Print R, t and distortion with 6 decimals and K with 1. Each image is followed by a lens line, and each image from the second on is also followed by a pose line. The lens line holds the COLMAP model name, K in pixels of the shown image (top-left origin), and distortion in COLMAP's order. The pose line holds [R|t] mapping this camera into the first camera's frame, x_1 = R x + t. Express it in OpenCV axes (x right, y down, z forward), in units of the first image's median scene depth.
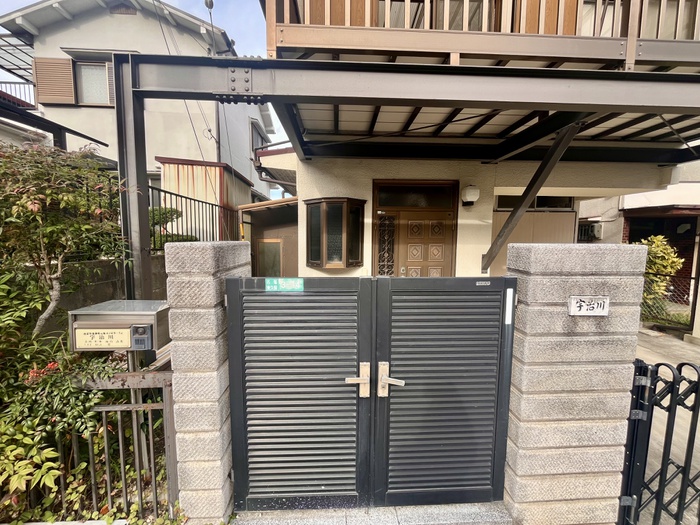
lens RADIAL K [[281.9, 0, 350.0], [0, 281.9, 262.5], [0, 0, 1]] dist [-0.002272, 0.000006]
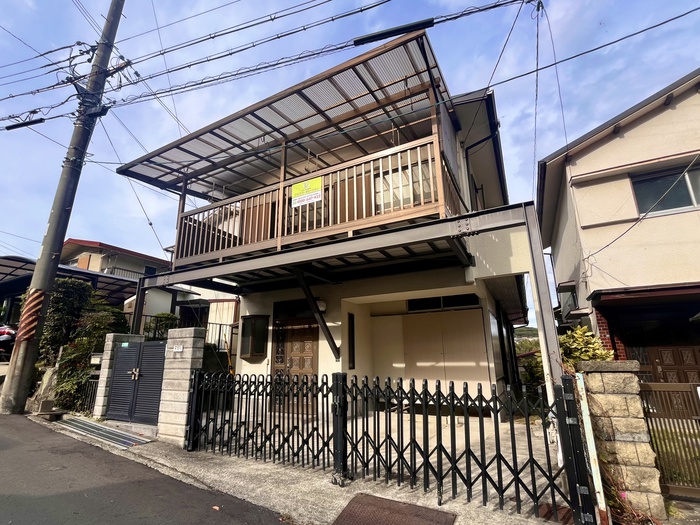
lens RADIAL K [[342.2, 0, 346.8], [0, 342.2, 271.8], [0, 0, 1]] dist [-0.001308, -0.000217]
pose [[0.860757, -0.140218, -0.489322, 1.471874], [-0.033106, 0.943853, -0.328703, 0.179391], [0.507938, 0.299133, 0.807786, -0.448067]]
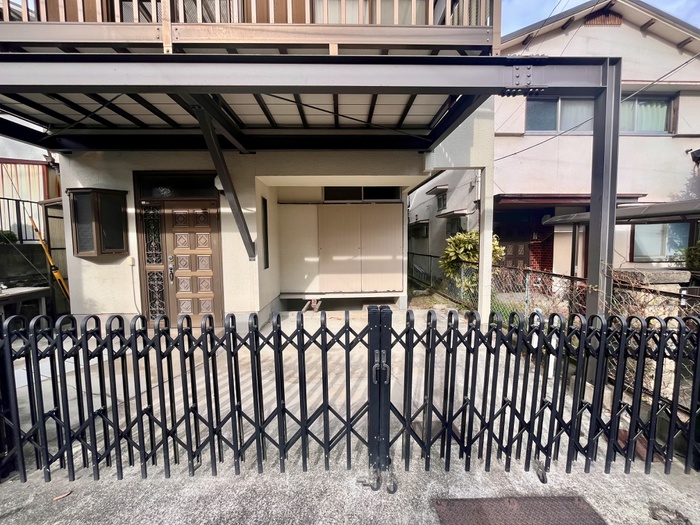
lens RADIAL K [[281.9, 0, 350.0], [0, 281.9, 262.5], [0, 0, 1]] dist [-0.002272, 0.000006]
pose [[0.999807, -0.013581, -0.014225, 0.910861], [0.013334, 0.999762, -0.017287, 0.072794], [0.014457, 0.017094, 0.999749, -0.019746]]
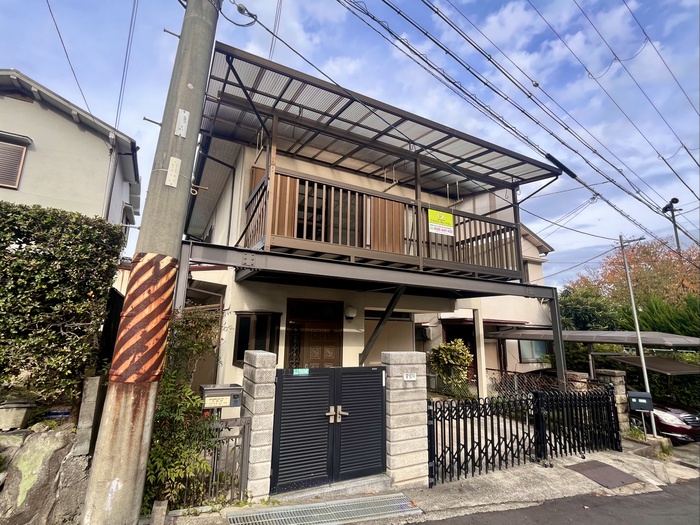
lens RADIAL K [[336.5, 0, 331.0], [0, 336.5, 263.8], [0, 0, 1]] dist [-0.002253, 0.000019]
pose [[0.915616, 0.094837, 0.390708, -0.389588], [0.016099, 0.962354, -0.271321, -0.006600], [-0.401731, 0.254716, 0.879621, -0.586178]]
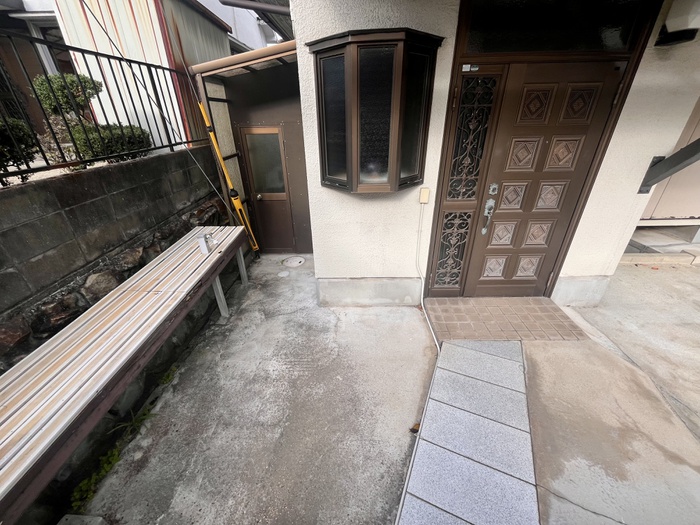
lens RADIAL K [[281.9, 0, 350.0], [0, 281.9, 262.5], [0, 0, 1]] dist [-0.002272, 0.000006]
pose [[0.997884, 0.005585, -0.064773, -0.062403], [0.020350, 0.919408, 0.392779, -0.068431], [0.061746, -0.393267, 0.917349, 0.438303]]
